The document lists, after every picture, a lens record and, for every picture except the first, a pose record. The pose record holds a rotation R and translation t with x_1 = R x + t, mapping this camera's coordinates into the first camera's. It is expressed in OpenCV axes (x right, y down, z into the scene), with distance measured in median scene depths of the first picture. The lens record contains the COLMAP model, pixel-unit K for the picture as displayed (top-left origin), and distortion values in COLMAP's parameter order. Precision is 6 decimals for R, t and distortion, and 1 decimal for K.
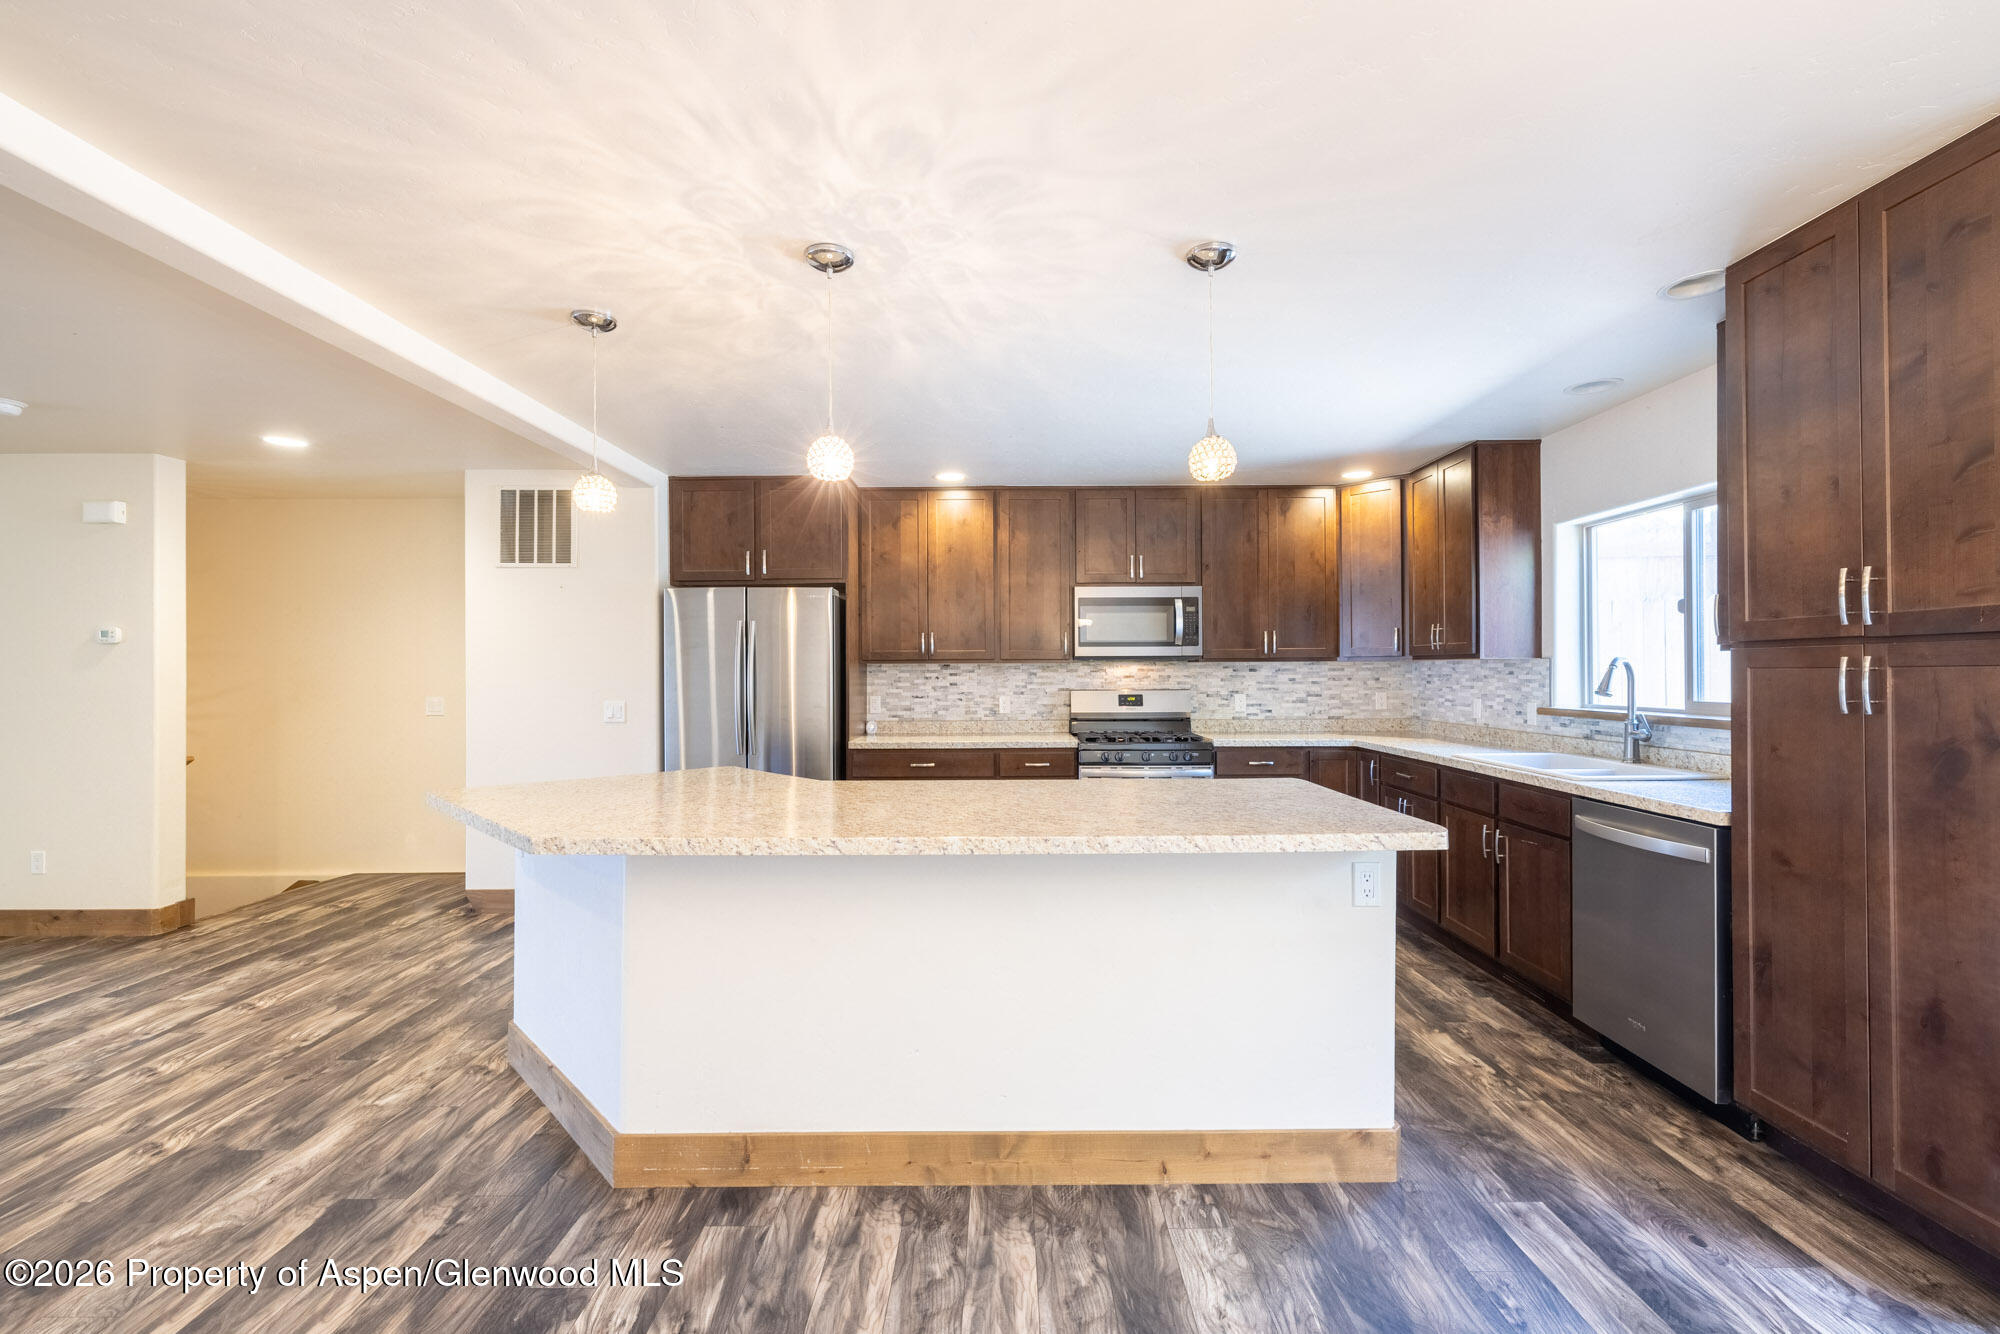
lens RADIAL K [[833.6, 0, 1000.2], [0, 833.6, 667.8], [0, 0, 1]] dist [-0.000744, -0.000039]
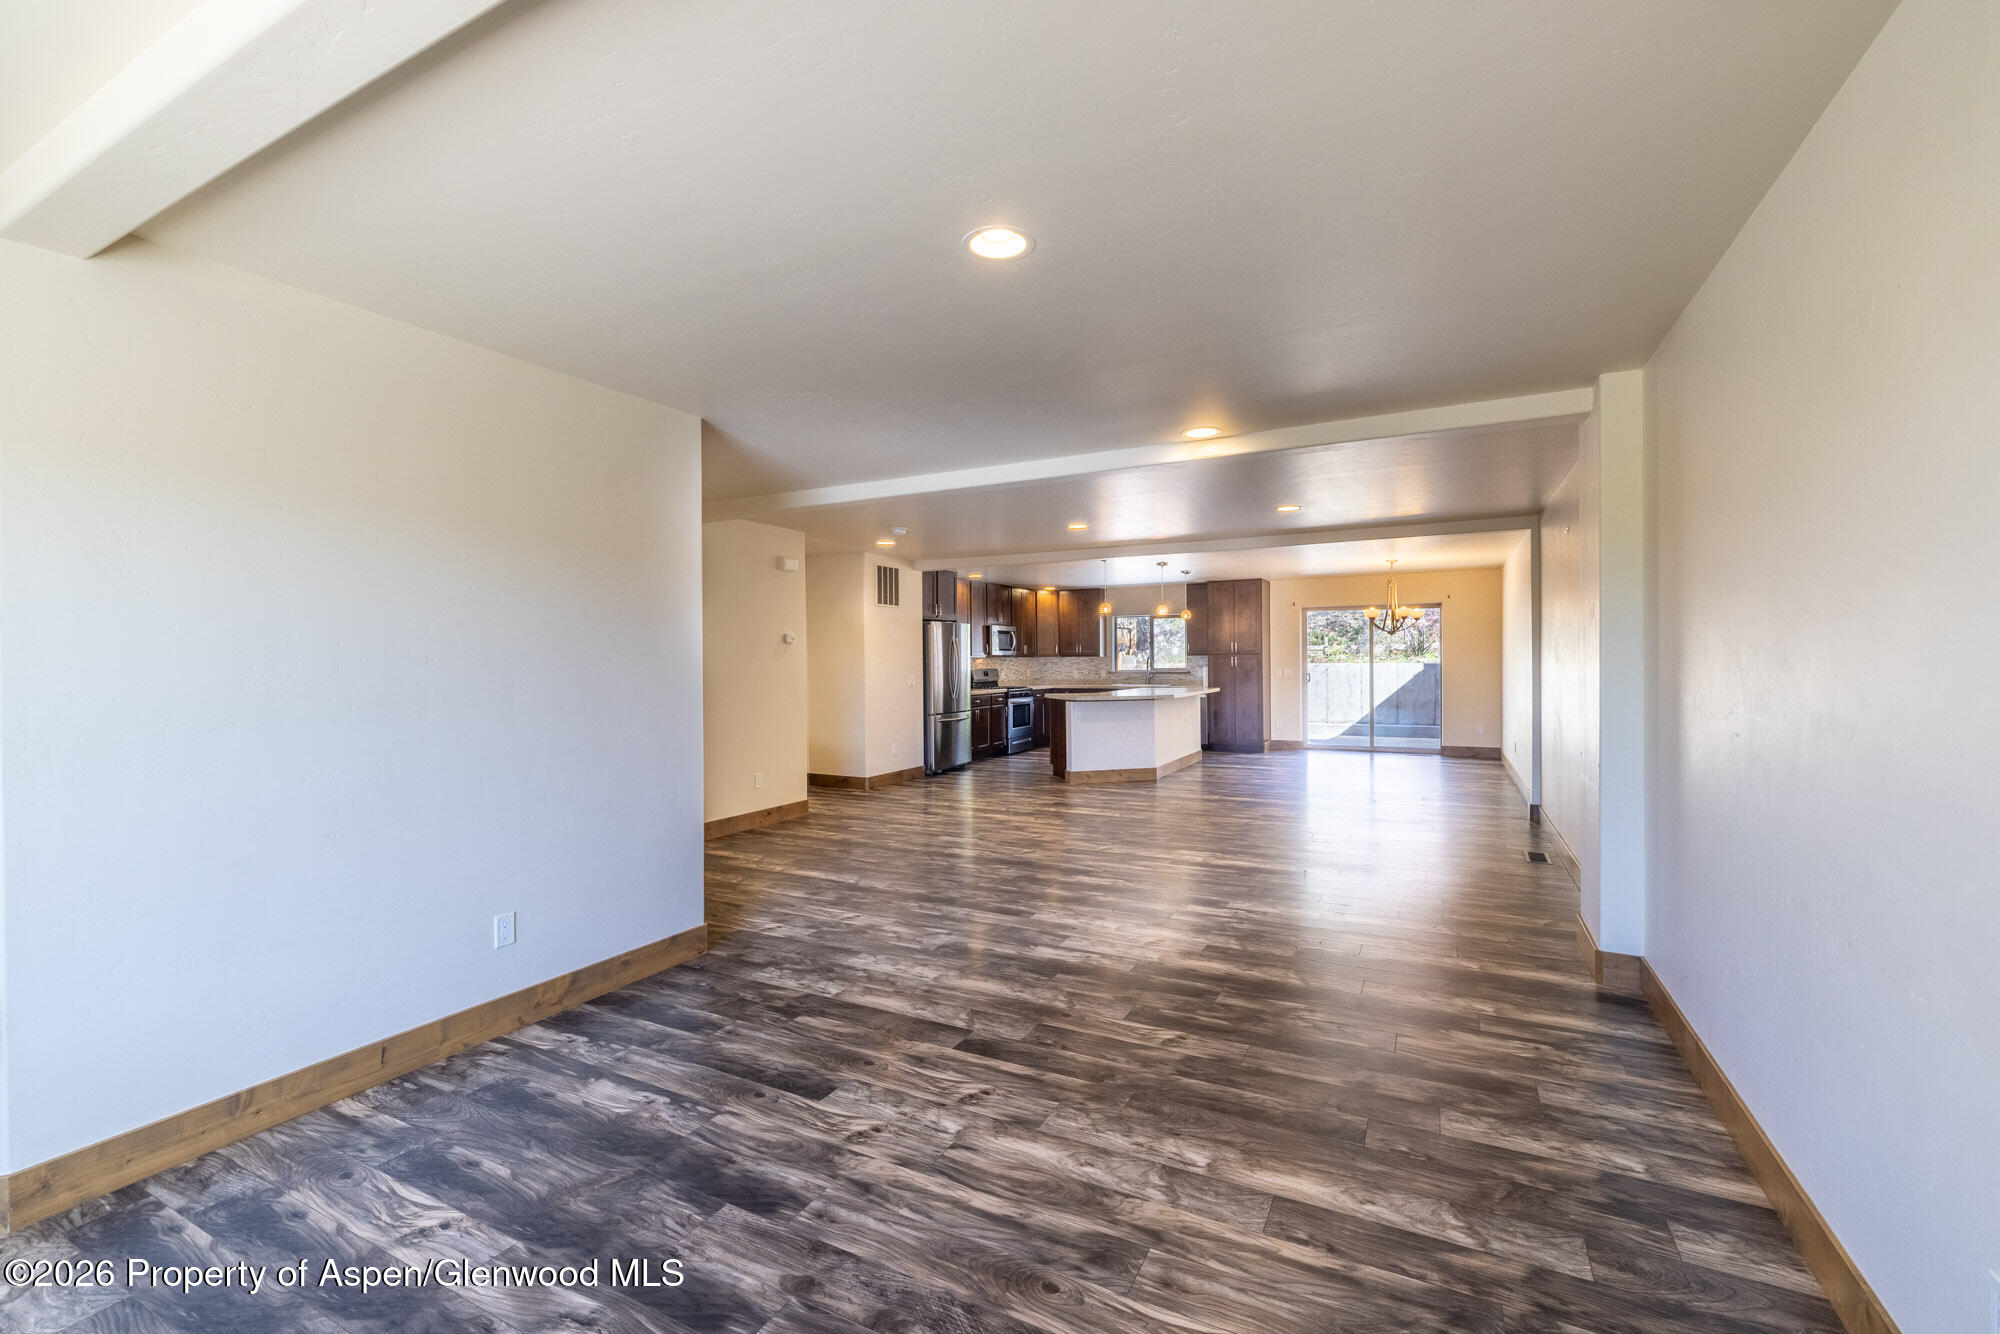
lens RADIAL K [[833.6, 0, 993.2], [0, 833.6, 683.7], [0, 0, 1]] dist [-0.000744, -0.000039]
pose [[0.470156, -0.023543, 0.882269, -3.316352], [0.003512, 0.999686, 0.024805, 0.016973], [-0.882576, -0.008563, 0.470091, -0.198035]]
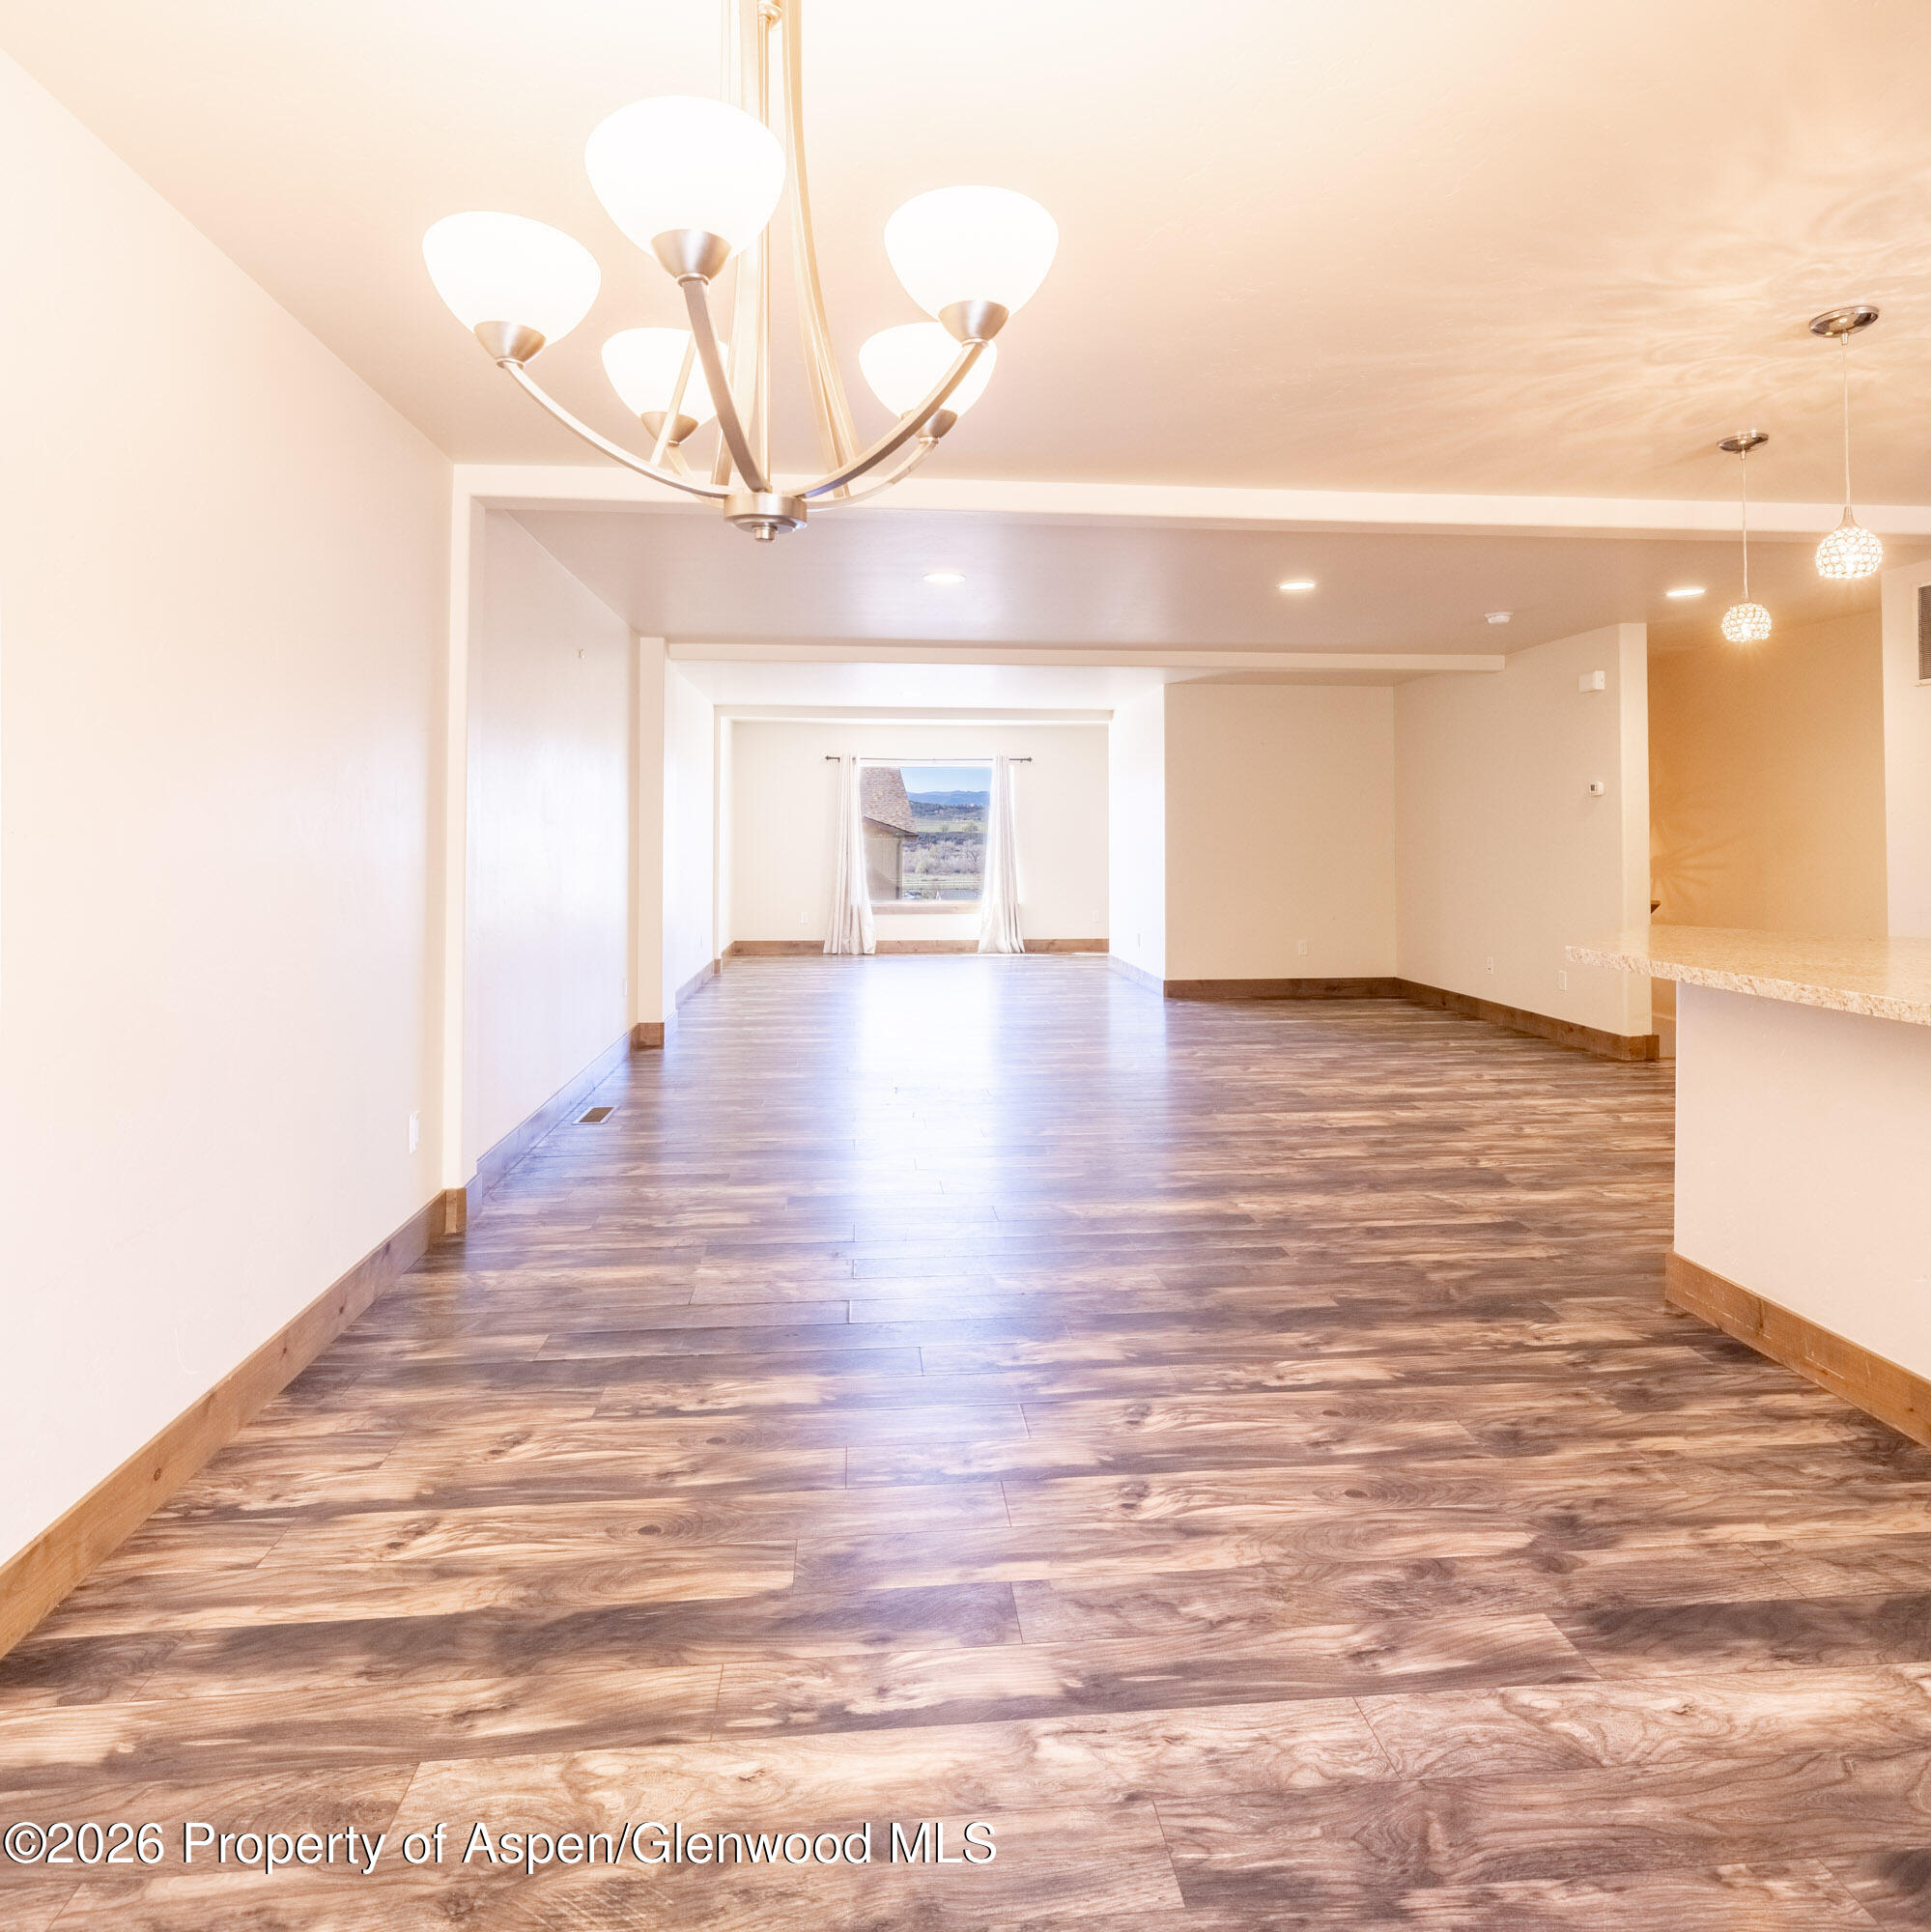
lens RADIAL K [[1203.2, 0, 978.6], [0, 1203.2, 806.6], [0, 0, 1]] dist [-0.001191, 0.001661]
pose [[0.101169, -0.019219, -0.994684, 0.691699], [0.001232, 0.999815, -0.019193, 0.022966], [0.994868, 0.000716, 0.101174, -0.010750]]
